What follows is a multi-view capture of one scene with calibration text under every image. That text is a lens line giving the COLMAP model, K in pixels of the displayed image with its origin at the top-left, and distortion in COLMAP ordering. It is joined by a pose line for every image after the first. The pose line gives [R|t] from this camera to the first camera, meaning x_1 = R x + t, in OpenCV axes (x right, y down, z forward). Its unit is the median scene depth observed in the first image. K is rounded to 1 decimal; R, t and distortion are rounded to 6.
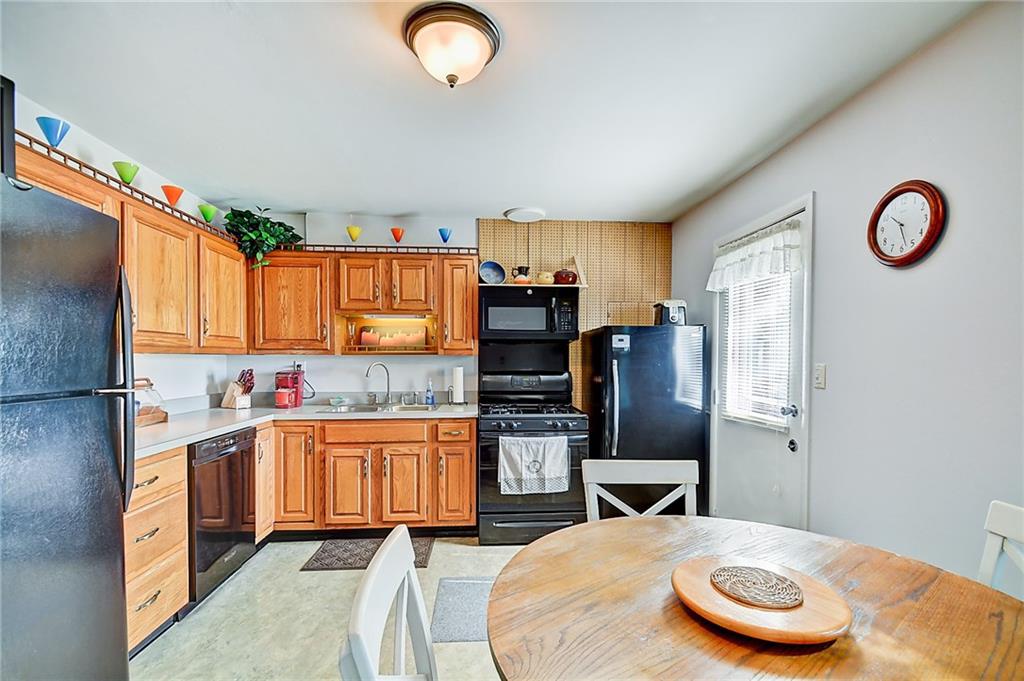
lens RADIAL K [[458.8, 0, 512.0], [0, 458.8, 366.8], [0, 0, 1]] dist [0.011219, -0.014324]
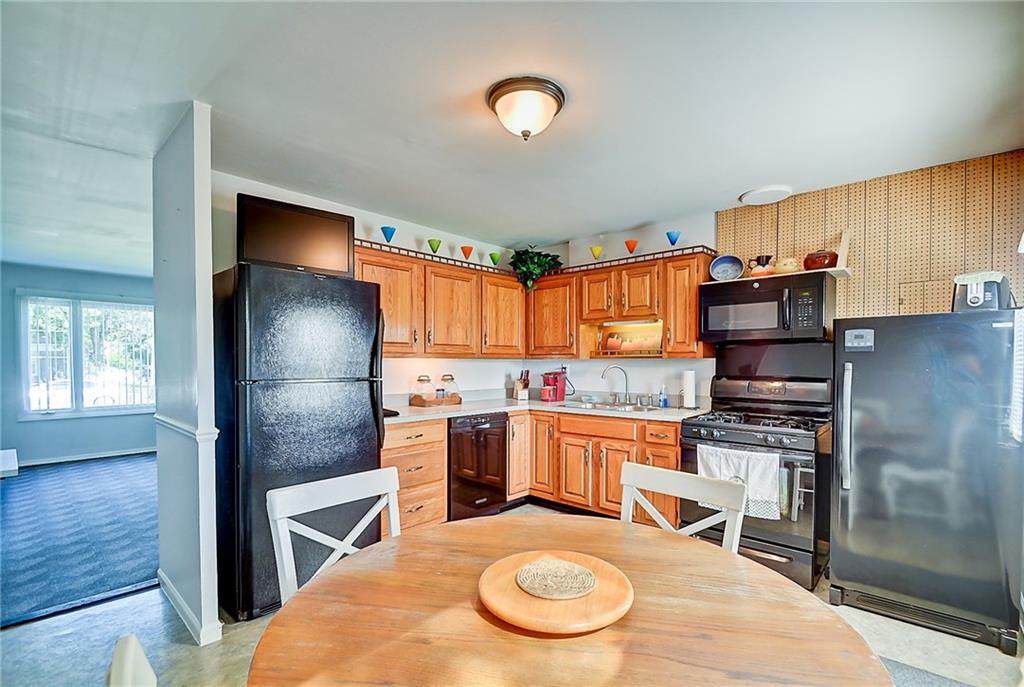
lens RADIAL K [[464.9, 0, 516.1], [0, 464.9, 370.3], [0, 0, 1]] dist [0.001503, 0.000439]
pose [[0.690350, 0.012043, -0.723376, 0.389064], [-0.013489, 0.999902, 0.003774, 0.001228], [0.723350, 0.007152, 0.690445, 0.066123]]
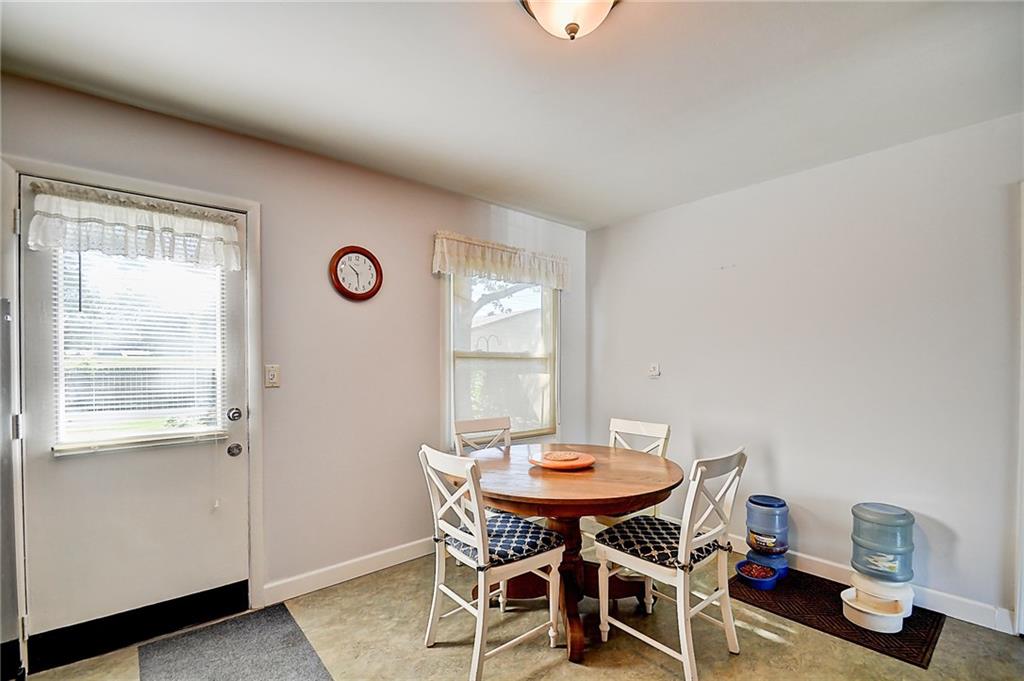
lens RADIAL K [[458.8, 0, 512.0], [0, 458.8, 366.8], [0, 0, 1]] dist [0.011219, -0.014324]
pose [[-0.596053, -0.013439, 0.802832, -0.384227], [0.013034, 0.999566, 0.026409, -0.016780], [-0.802839, 0.026205, -0.595619, 0.824484]]
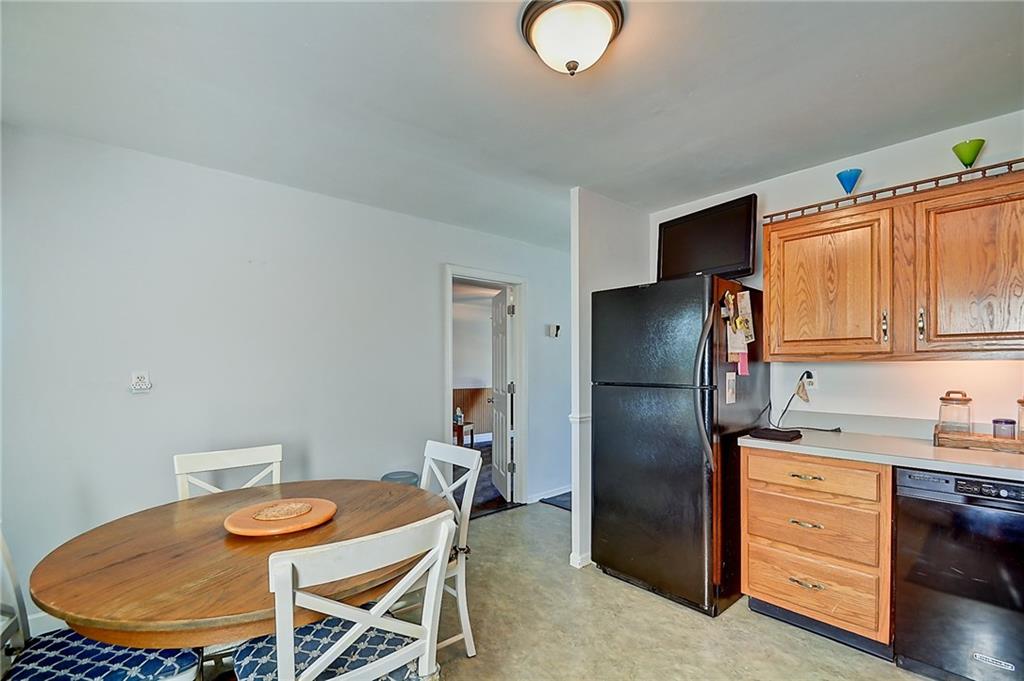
lens RADIAL K [[458.8, 0, 512.0], [0, 458.8, 366.8], [0, 0, 1]] dist [0.011219, -0.014324]
pose [[-0.799135, 0.001307, -0.601150, 0.270370], [-0.010148, 0.999826, 0.015665, -0.016703], [0.601065, 0.018619, -0.798983, 0.863101]]
